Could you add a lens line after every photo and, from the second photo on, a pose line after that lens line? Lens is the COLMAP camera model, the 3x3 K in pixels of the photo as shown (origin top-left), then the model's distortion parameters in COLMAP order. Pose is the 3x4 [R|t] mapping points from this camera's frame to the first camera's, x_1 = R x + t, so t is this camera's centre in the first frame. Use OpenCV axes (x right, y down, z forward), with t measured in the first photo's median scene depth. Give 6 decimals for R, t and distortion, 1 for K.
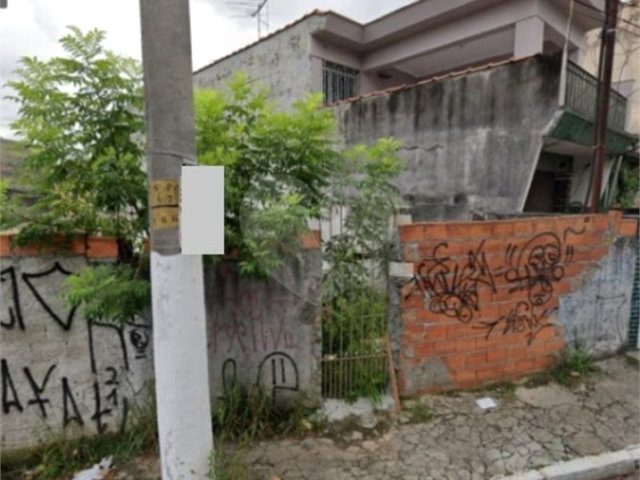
lens RADIAL K [[336.8, 0, 320.0], [0, 336.8, 240.0], [0, 0, 1]] dist [0.001899, 0.000227]
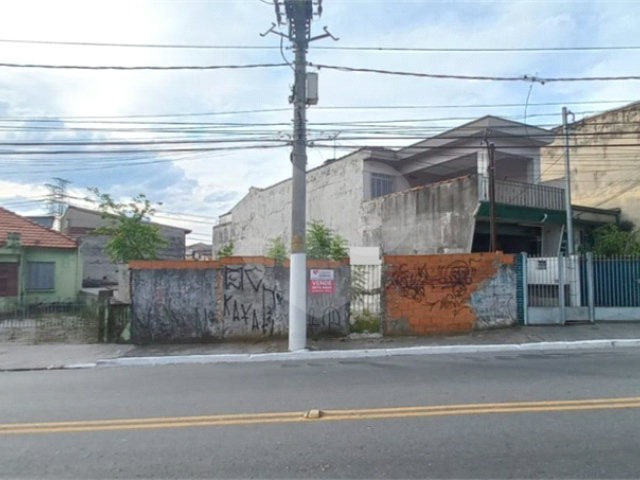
lens RADIAL K [[463.9, 0, 316.2], [0, 463.9, 237.1], [0, 0, 1]] dist [-0.001629, -0.000212]
pose [[0.971595, -0.026044, -0.235214, 0.469479], [-0.031244, 0.971108, -0.236586, 0.527183], [0.234580, 0.237215, 0.942710, -1.902040]]
